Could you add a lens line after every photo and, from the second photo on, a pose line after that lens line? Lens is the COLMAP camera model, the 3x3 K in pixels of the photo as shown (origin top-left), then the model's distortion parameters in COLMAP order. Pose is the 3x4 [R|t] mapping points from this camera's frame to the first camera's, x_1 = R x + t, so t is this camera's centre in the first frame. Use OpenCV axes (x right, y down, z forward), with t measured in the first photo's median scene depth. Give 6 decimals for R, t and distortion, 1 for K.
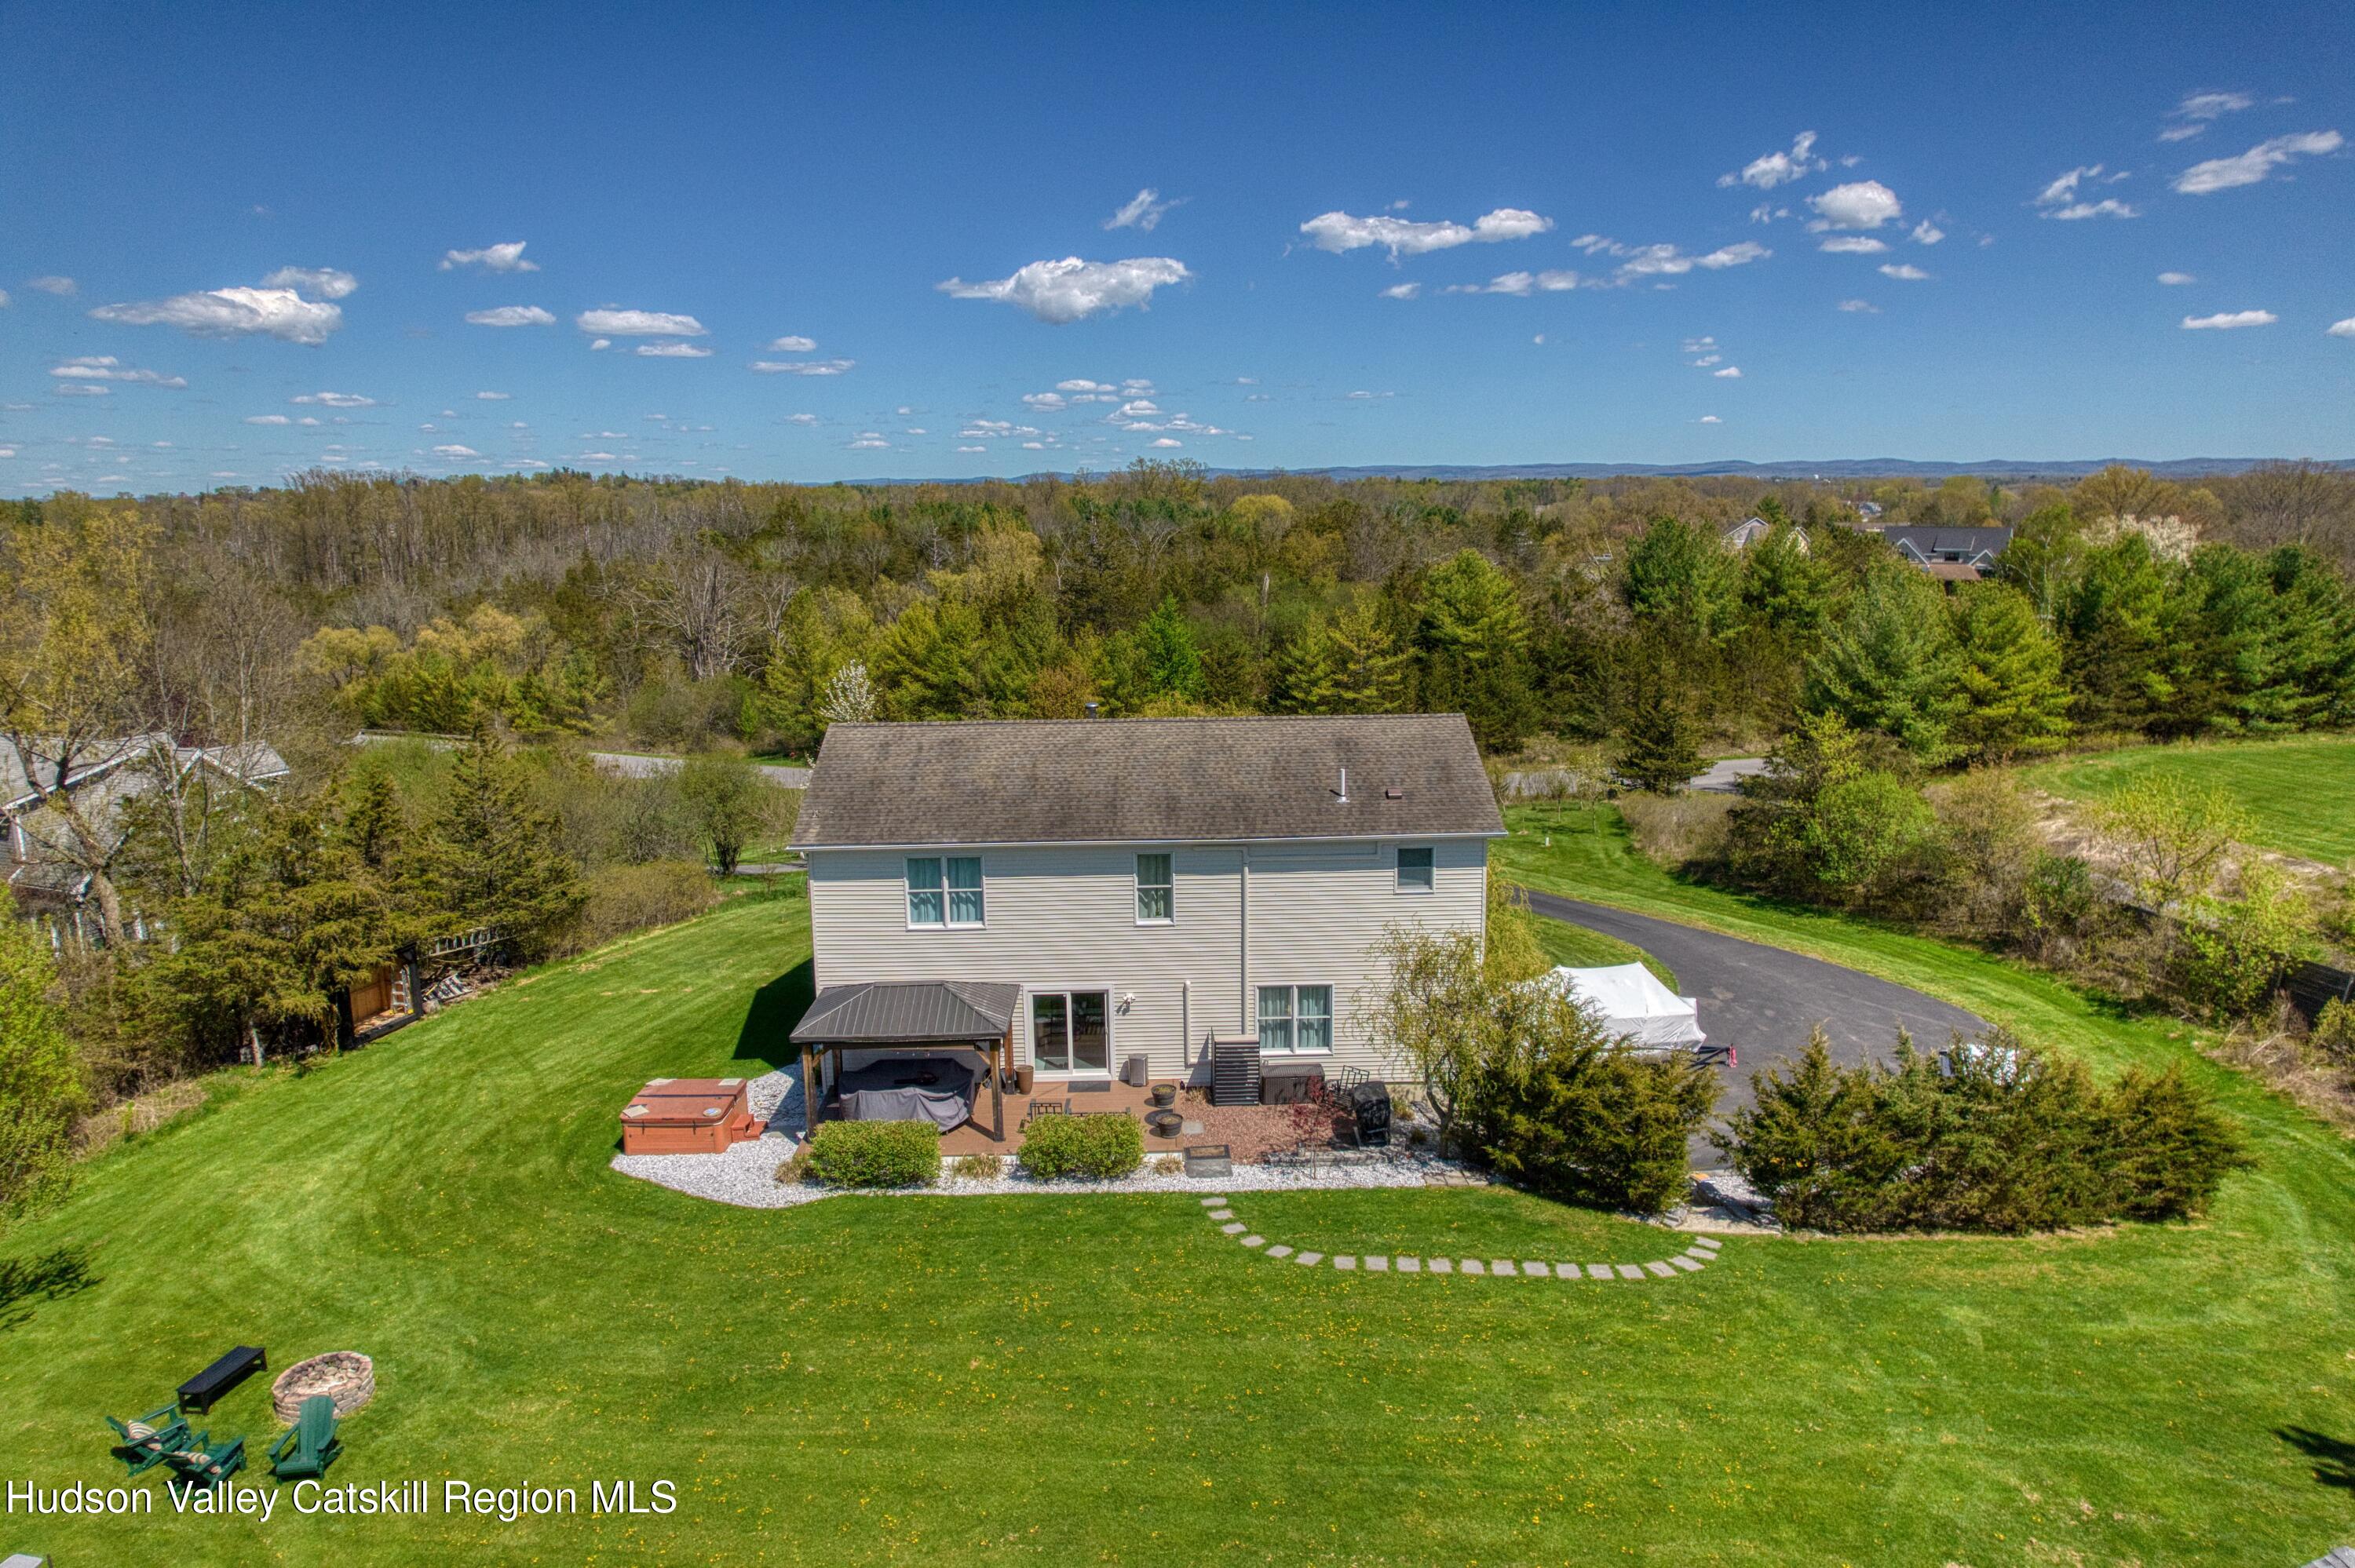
lens RADIAL K [[1516.2, 0, 1174.2], [0, 1516.2, 783.7], [0, 0, 1]] dist [-0.070558, 0.053914]
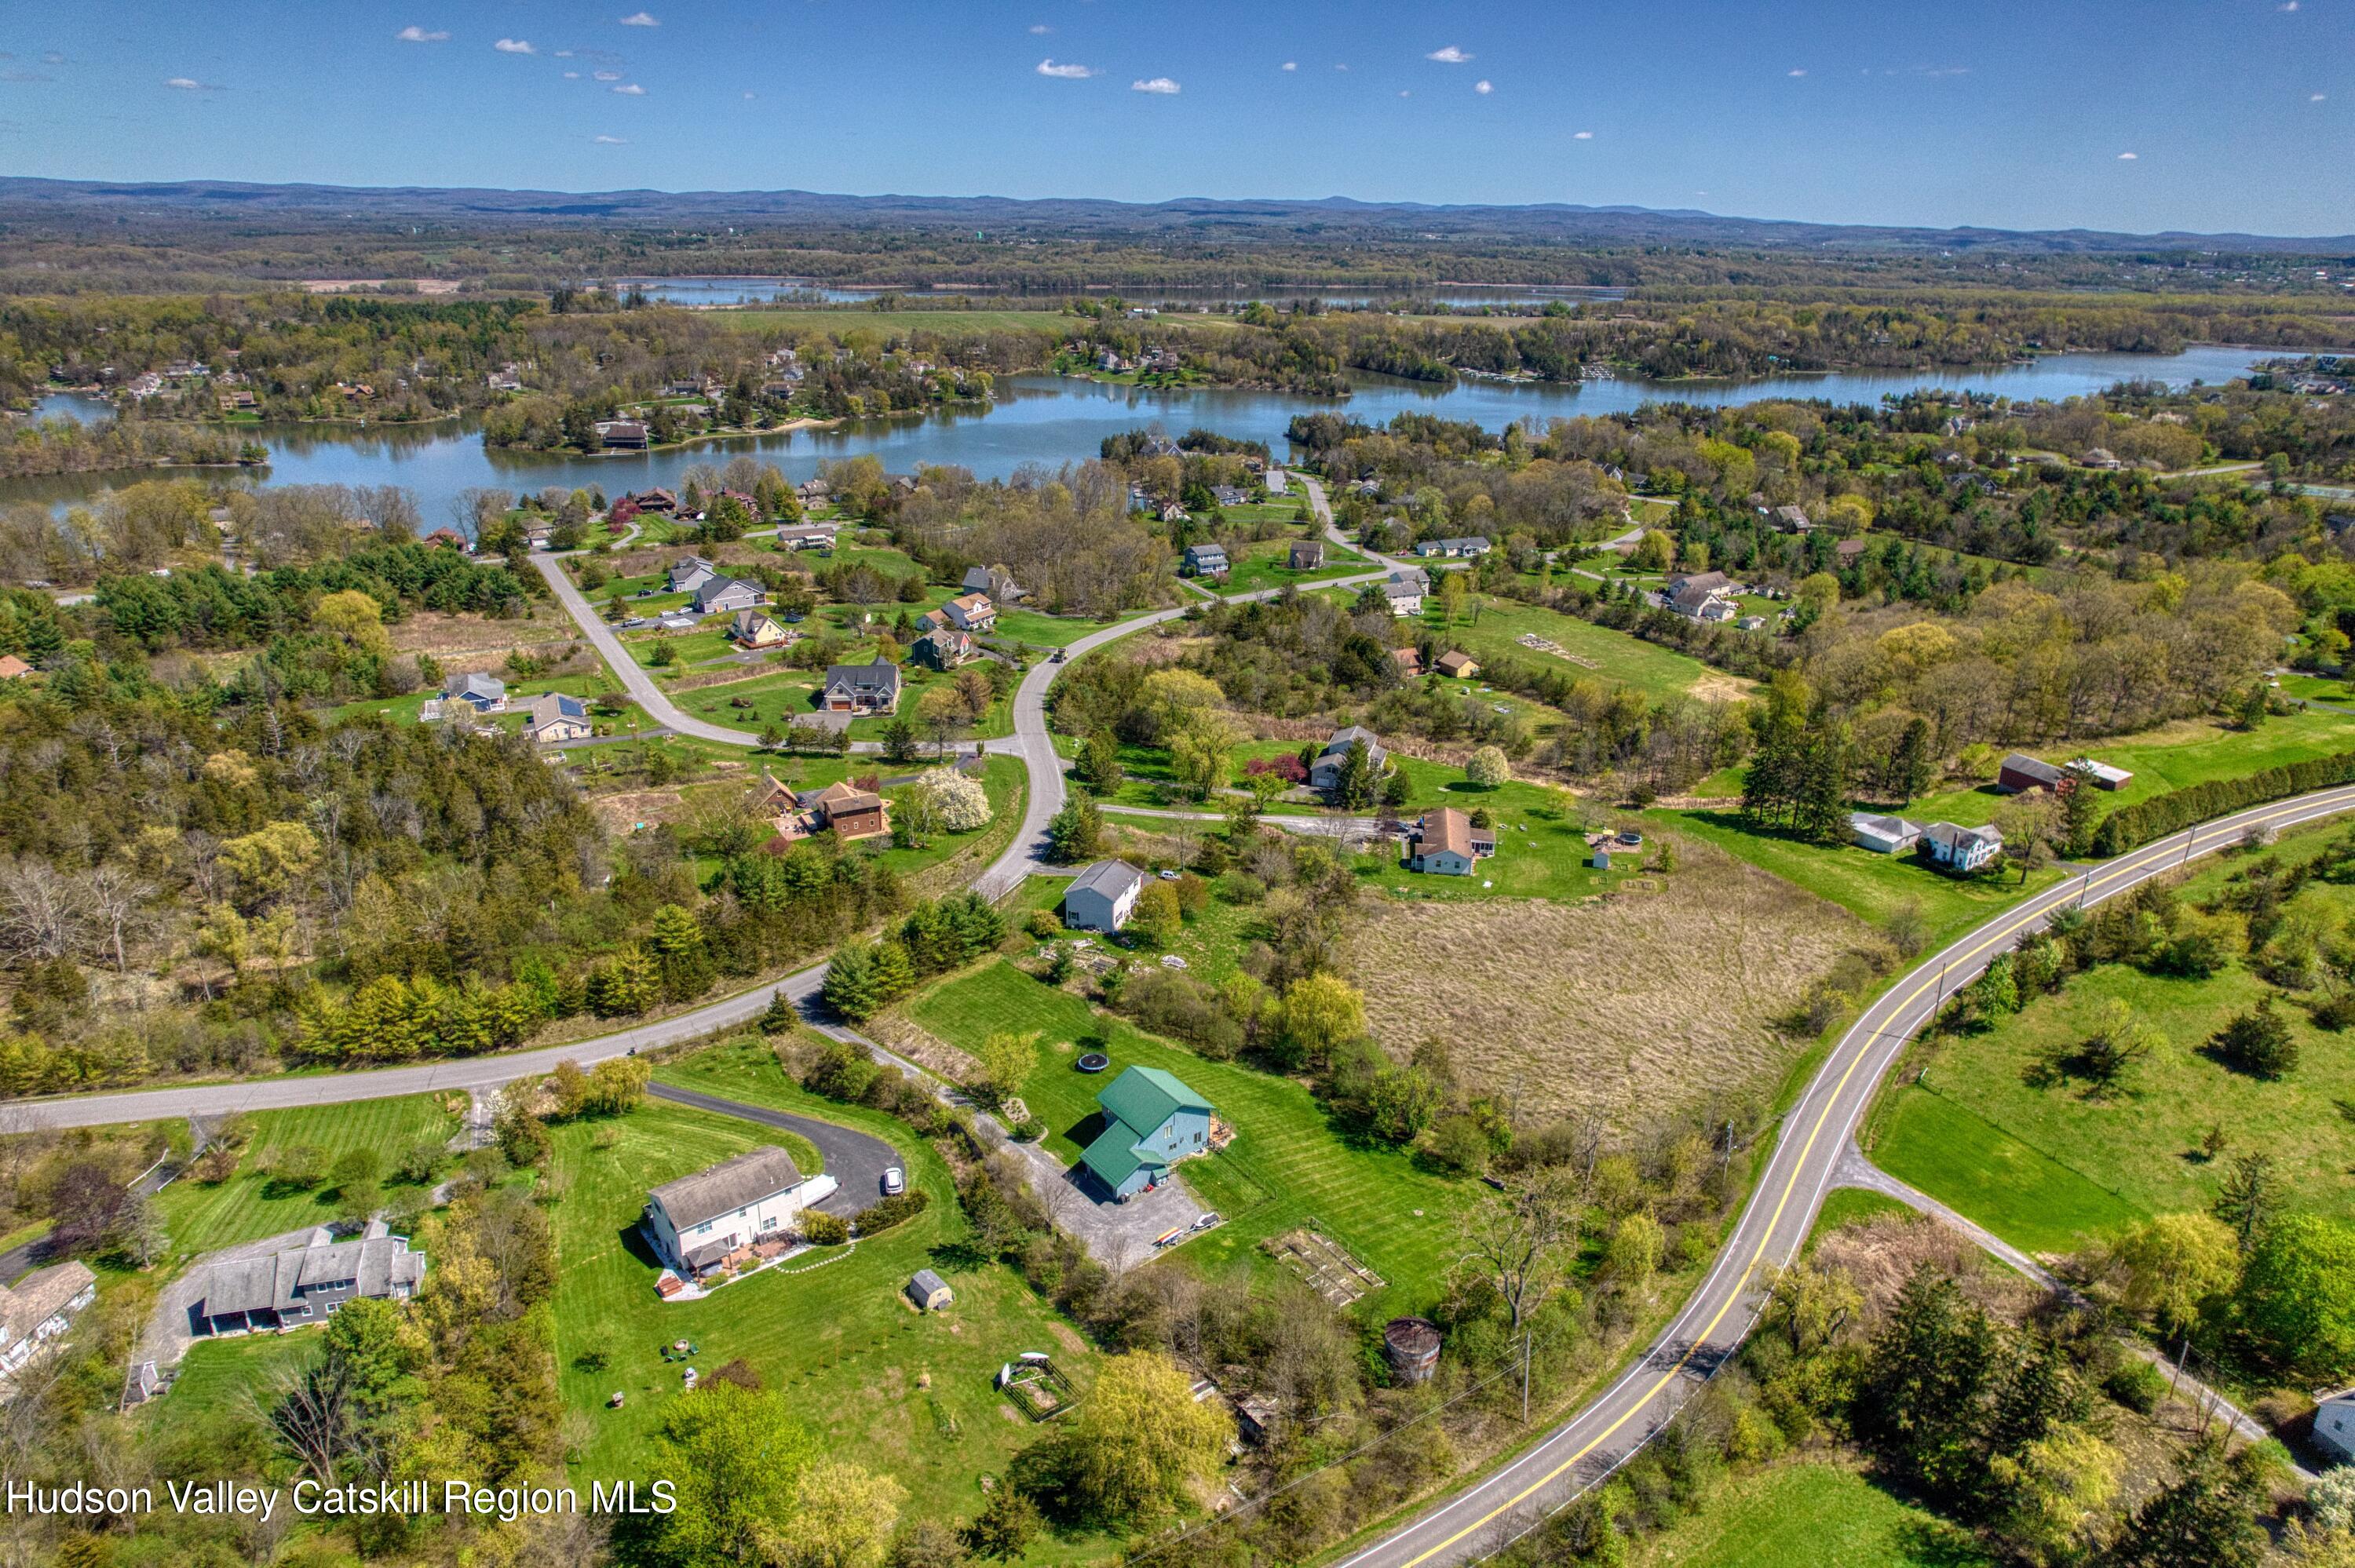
lens RADIAL K [[1516.2, 0, 1185.6], [0, 1516.2, 779.0], [0, 0, 1]] dist [-0.070558, 0.053914]
pose [[0.779438, -0.194834, 0.595412, -1.563398], [0.094226, 0.976058, 0.196042, -2.191770], [-0.619352, -0.096699, 0.779135, -3.718645]]
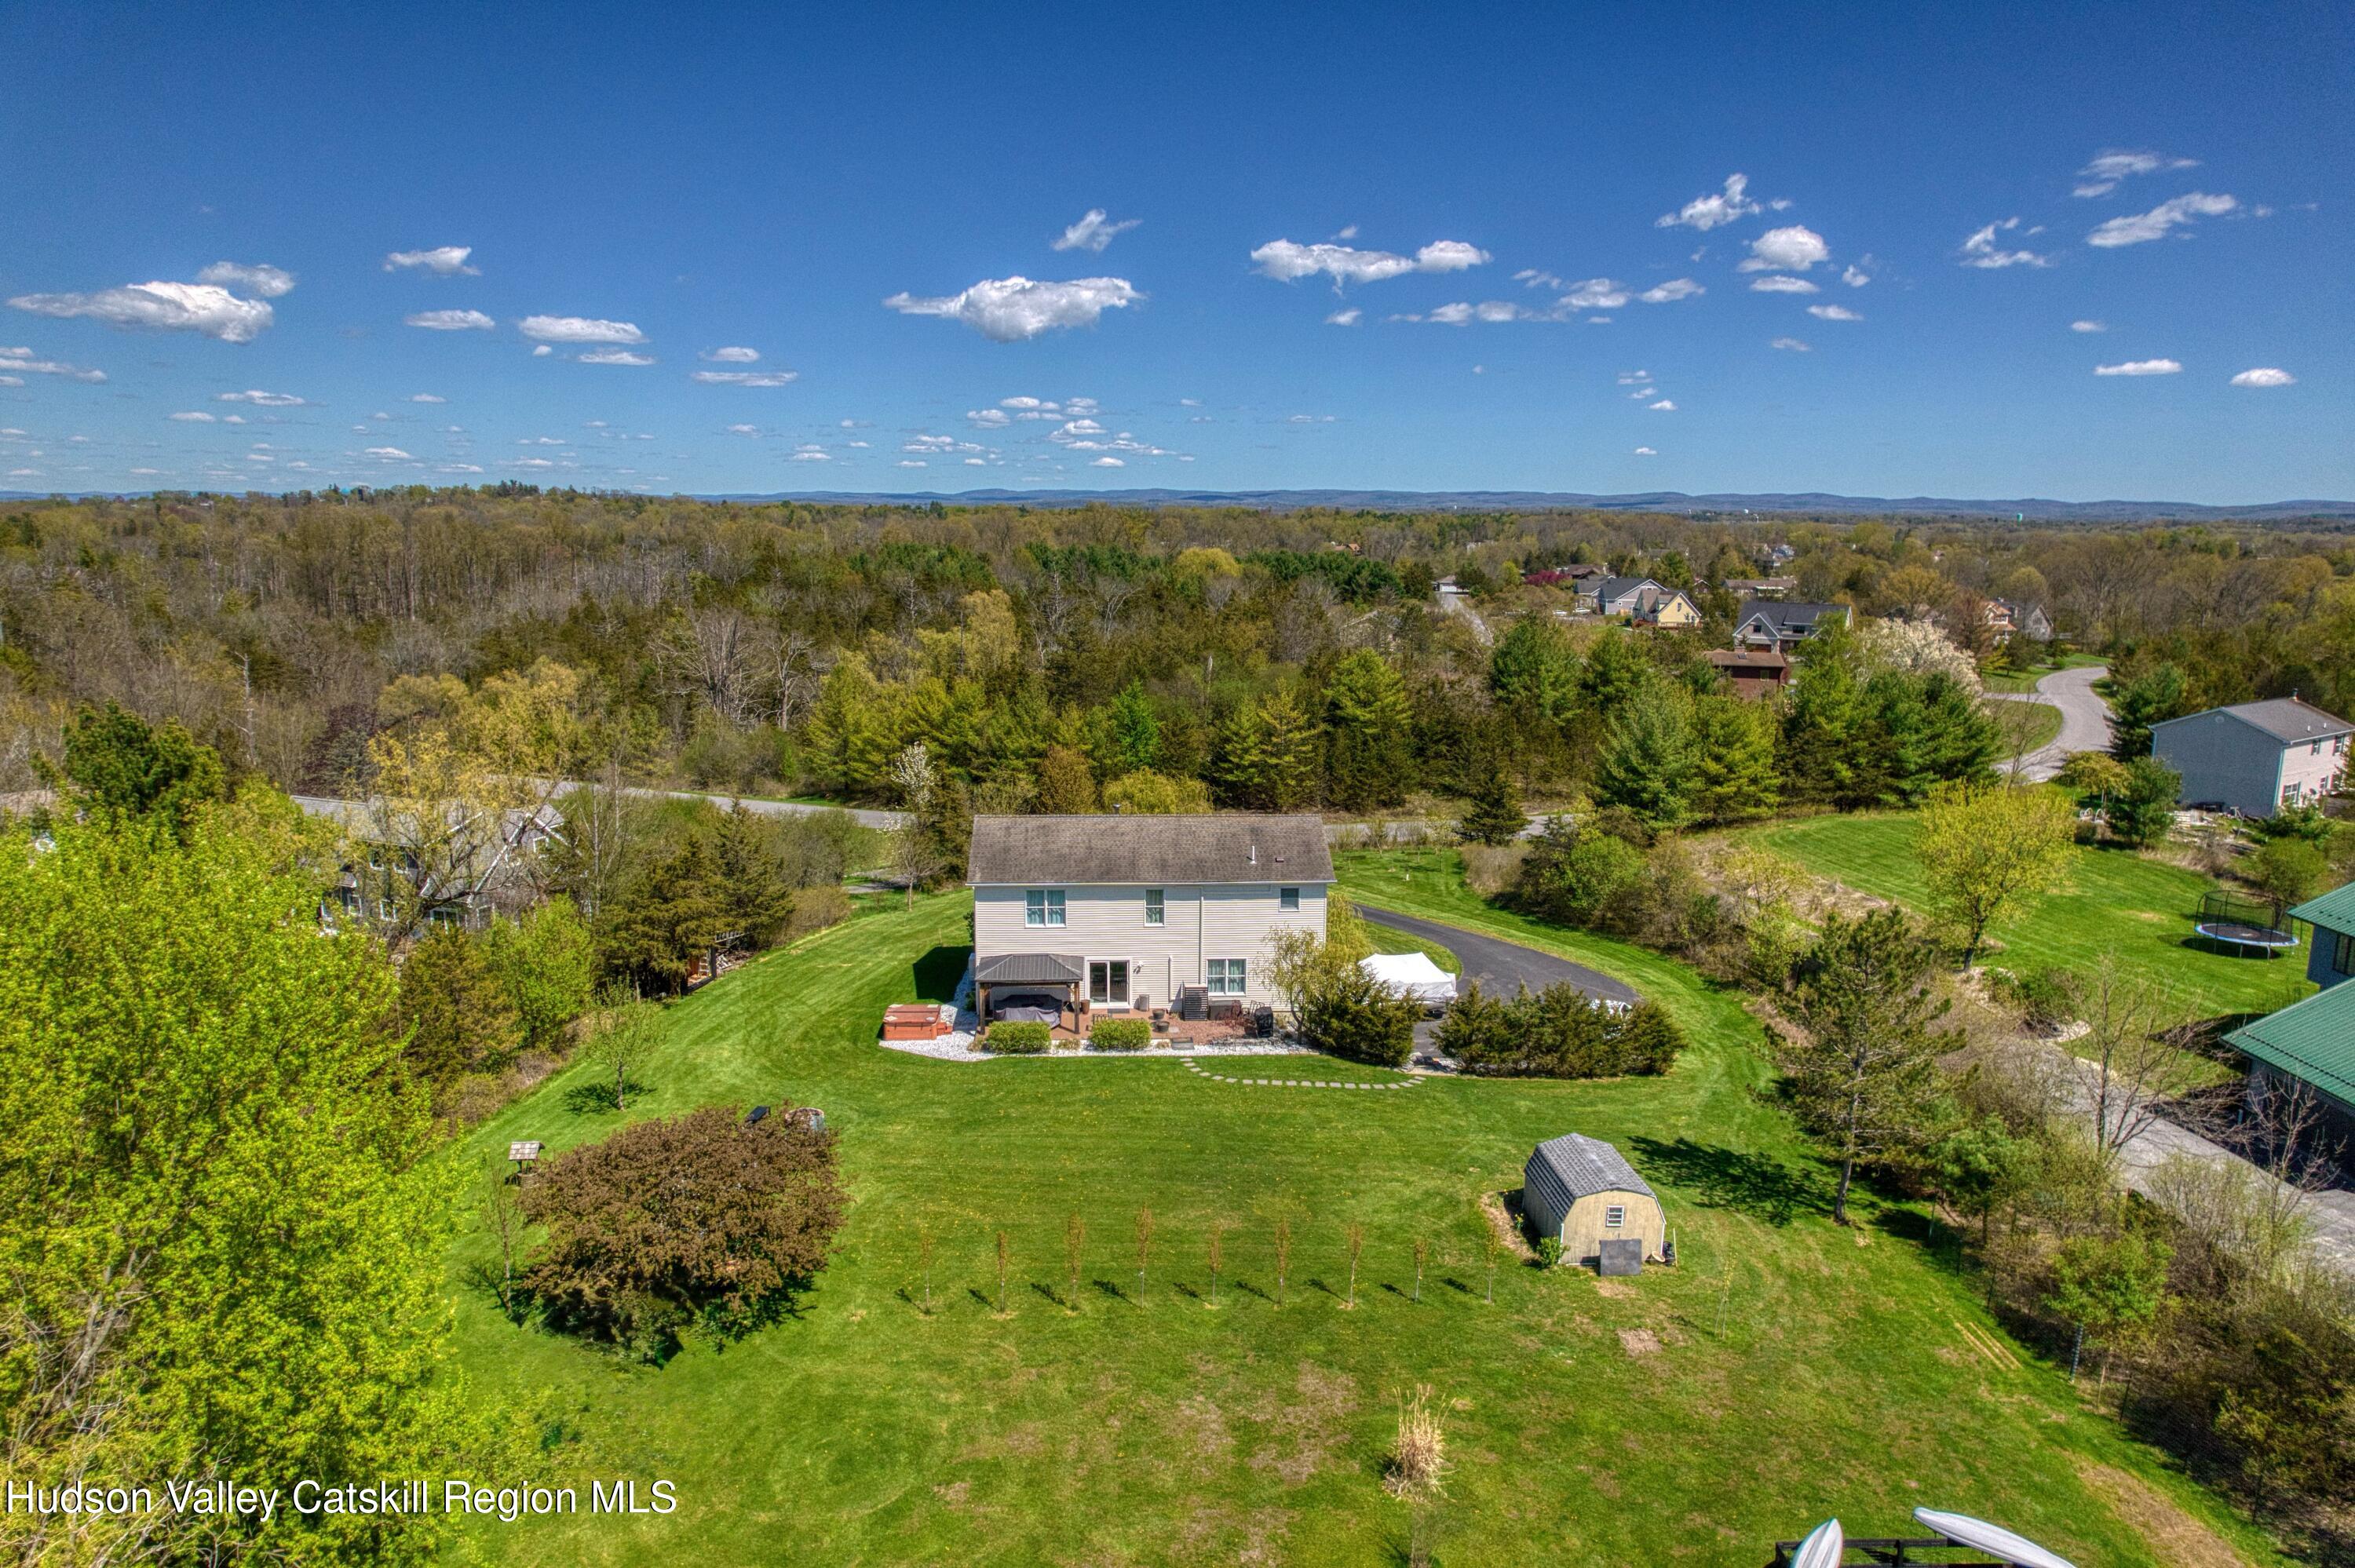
lens RADIAL K [[1516.2, 0, 1175.2], [0, 1516.2, 776.8], [0, 0, 1]] dist [-0.070558, 0.053914]
pose [[0.999017, 0.015208, 0.041629, -0.067420], [-0.014501, 0.999746, -0.017232, -0.062298], [-0.041881, 0.016611, 0.998985, -0.899308]]
